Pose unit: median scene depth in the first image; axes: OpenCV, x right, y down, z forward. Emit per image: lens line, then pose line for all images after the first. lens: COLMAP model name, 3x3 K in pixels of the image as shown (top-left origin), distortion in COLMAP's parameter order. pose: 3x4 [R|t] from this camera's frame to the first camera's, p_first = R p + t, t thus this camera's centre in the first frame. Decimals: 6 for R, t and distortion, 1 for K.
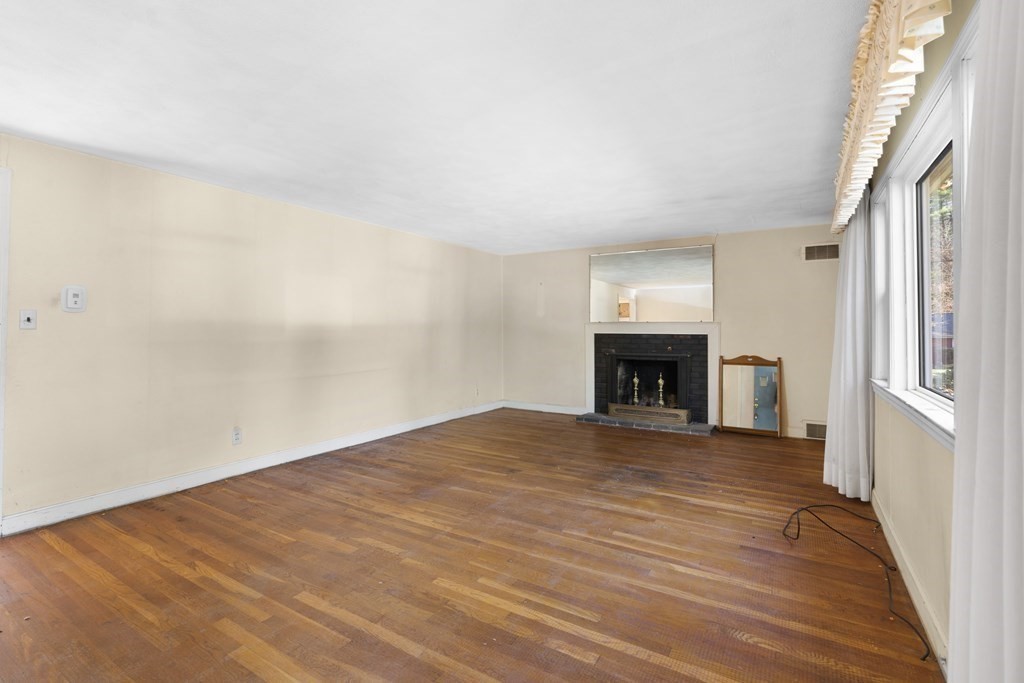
lens RADIAL K [[472.6, 0, 510.7], [0, 472.6, 317.9], [0, 0, 1]] dist [-0.014450, -0.000076]
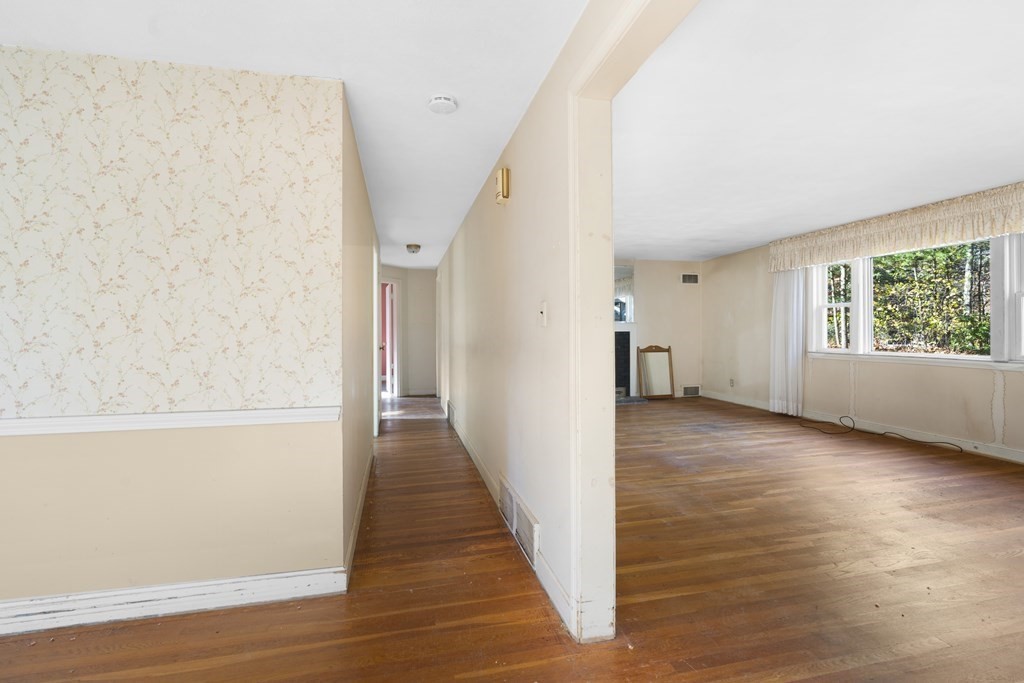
lens RADIAL K [[462.1, 0, 508.5], [0, 462.1, 334.4], [0, 0, 1]] dist [-0.012378, 0.005568]
pose [[0.709780, -0.017585, 0.704204, -0.882696], [-0.006715, 0.999474, 0.031727, 0.003004], [-0.704391, -0.027248, 0.709289, 0.324334]]
